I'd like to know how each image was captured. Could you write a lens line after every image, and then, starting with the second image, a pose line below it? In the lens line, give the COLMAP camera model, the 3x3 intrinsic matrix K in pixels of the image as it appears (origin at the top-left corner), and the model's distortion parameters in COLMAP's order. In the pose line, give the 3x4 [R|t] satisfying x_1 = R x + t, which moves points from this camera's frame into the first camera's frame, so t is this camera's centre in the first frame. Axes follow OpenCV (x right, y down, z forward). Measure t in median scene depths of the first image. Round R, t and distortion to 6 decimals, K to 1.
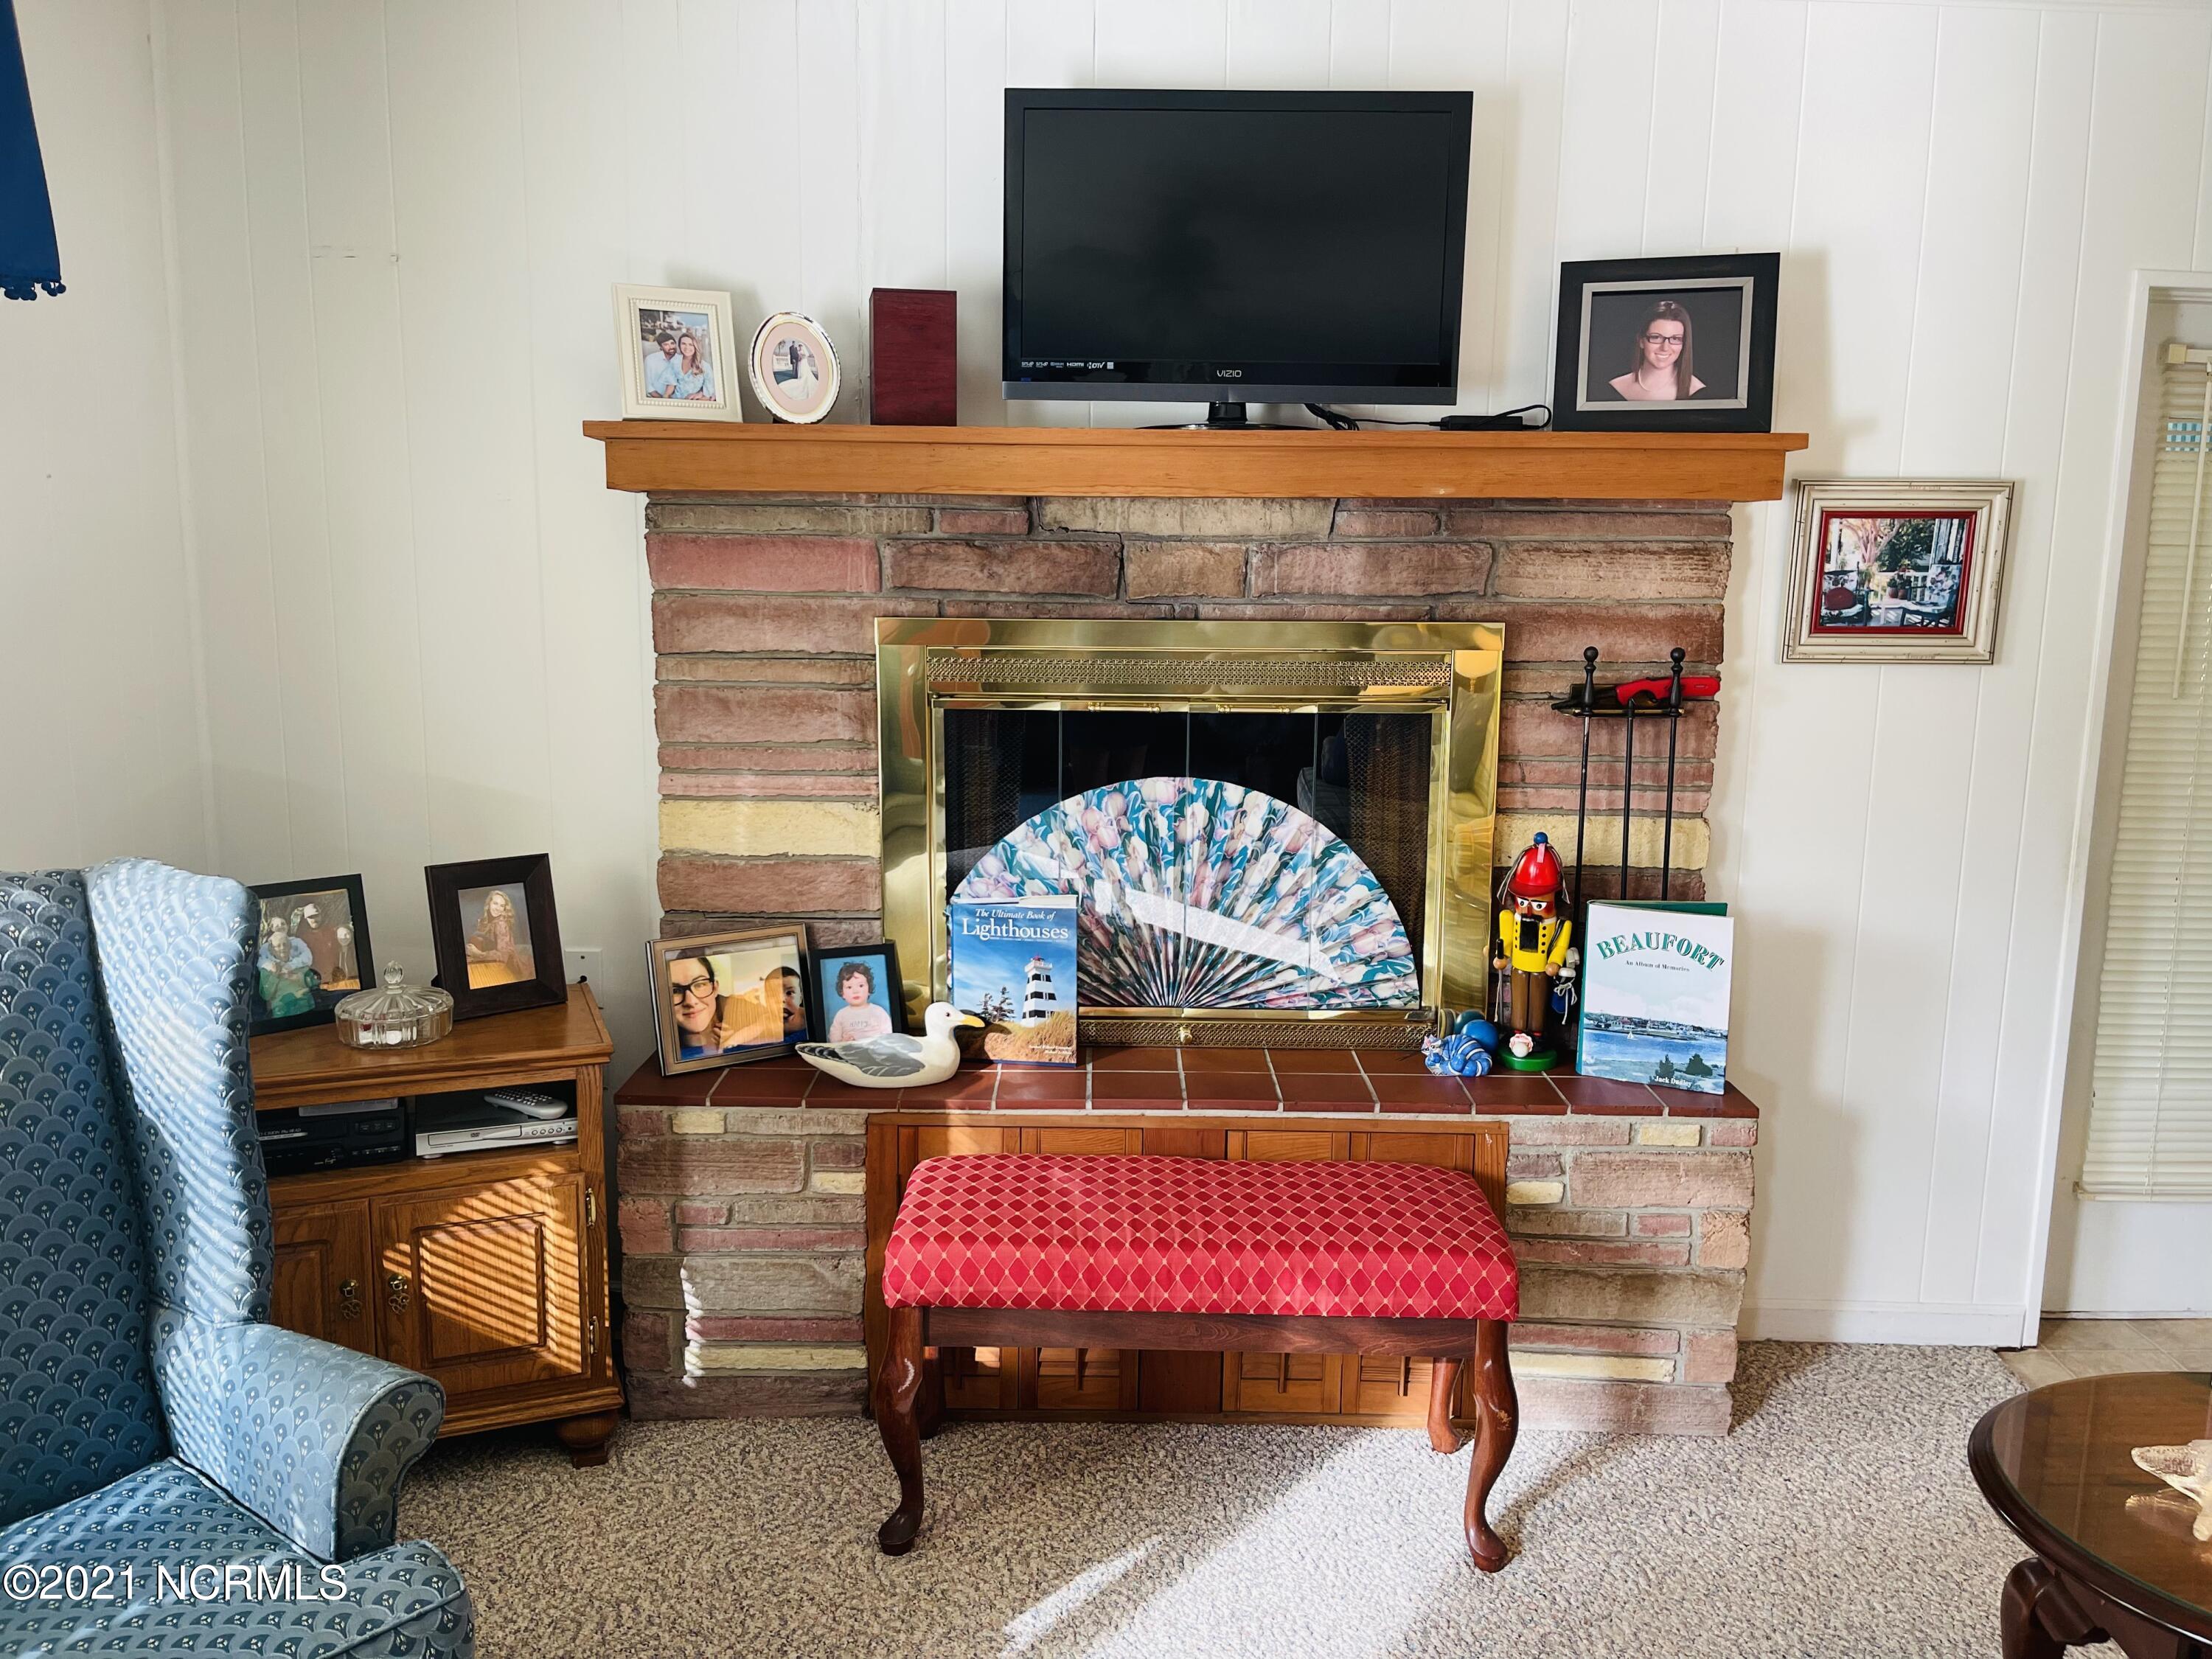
lens RADIAL K [[1680.0, 0, 1070.1], [0, 1680.0, 827.7], [0, 0, 1]] dist [0.079732, -0.110983]
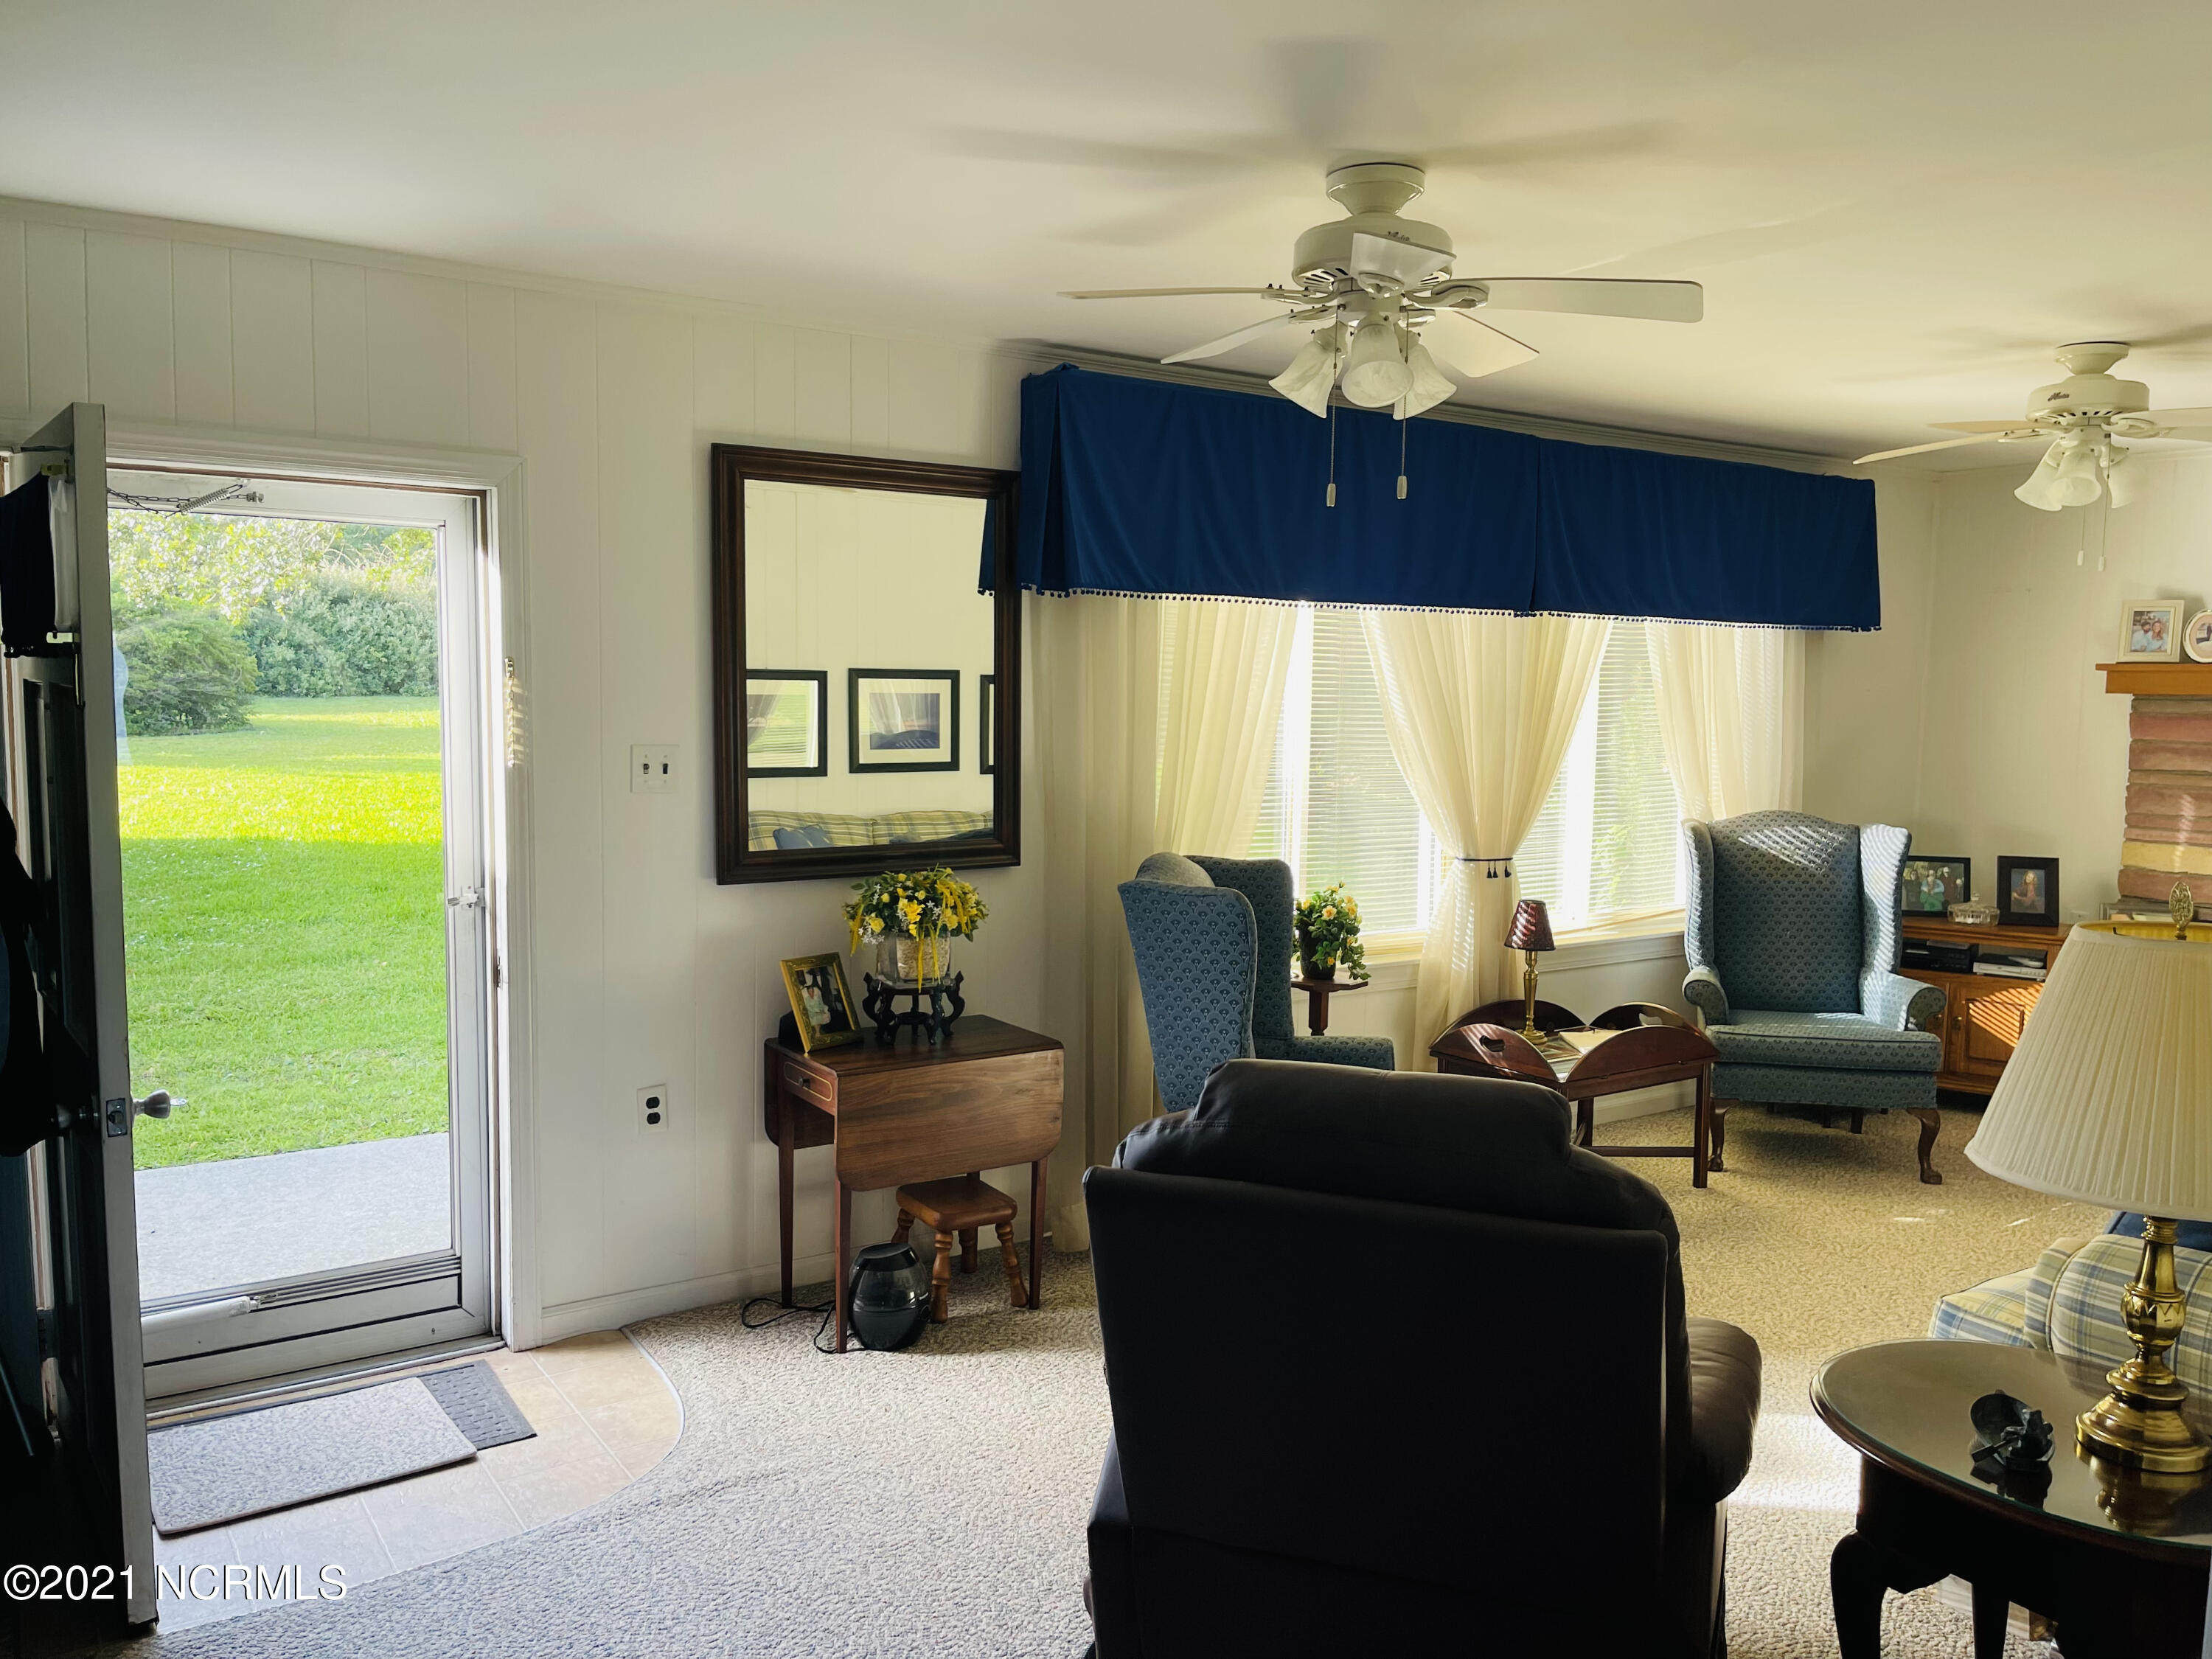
lens RADIAL K [[1734.7, 0, 1106.0], [0, 1734.7, 829.5], [0, 0, 1]] dist [0.058837, -0.081959]
pose [[0.586843, 0.078122, -0.805923, 0.764593], [-0.138675, 0.990325, -0.004982, 0.155884], [0.797737, 0.114685, 0.591999, -1.278874]]
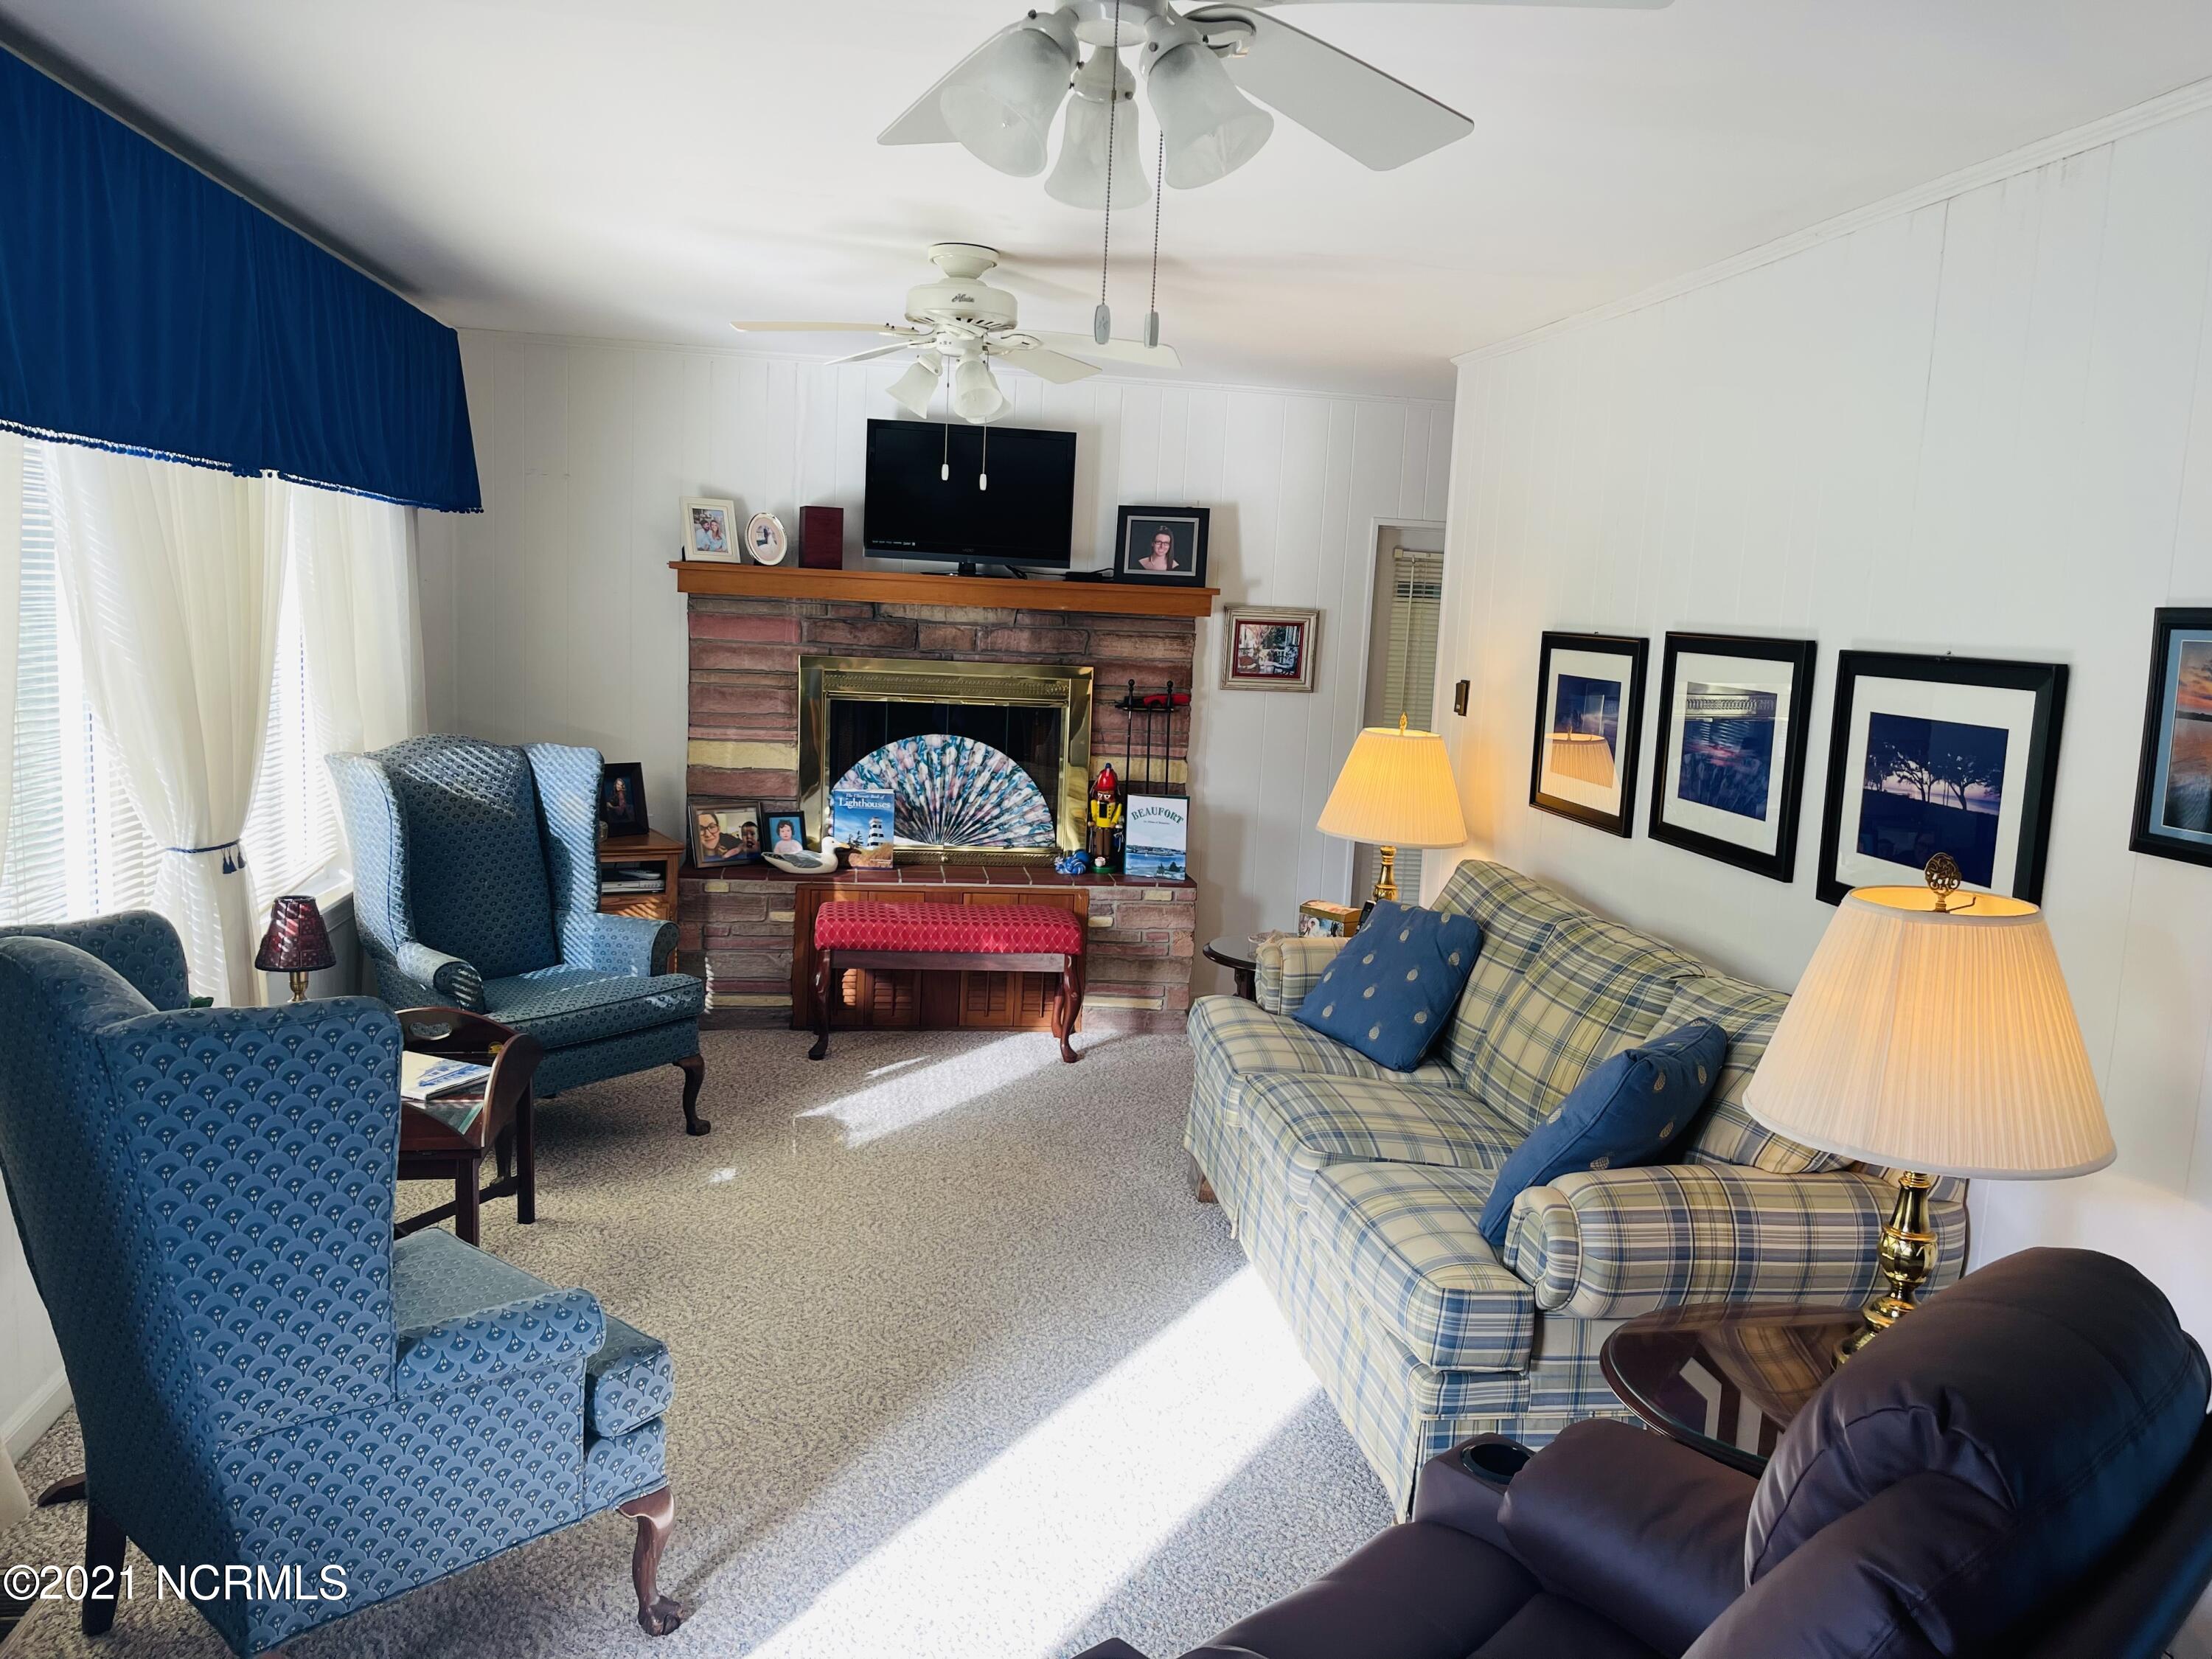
lens RADIAL K [[1668.0, 0, 1100.3], [0, 1668.0, 791.6], [0, 0, 1]] dist [0.142260, -0.001854]
pose [[0.985968, 0.015913, 0.166174, -0.090543], [-0.009310, 0.999139, -0.040438, 0.127613], [-0.166675, 0.038324, 0.985267, -1.128194]]
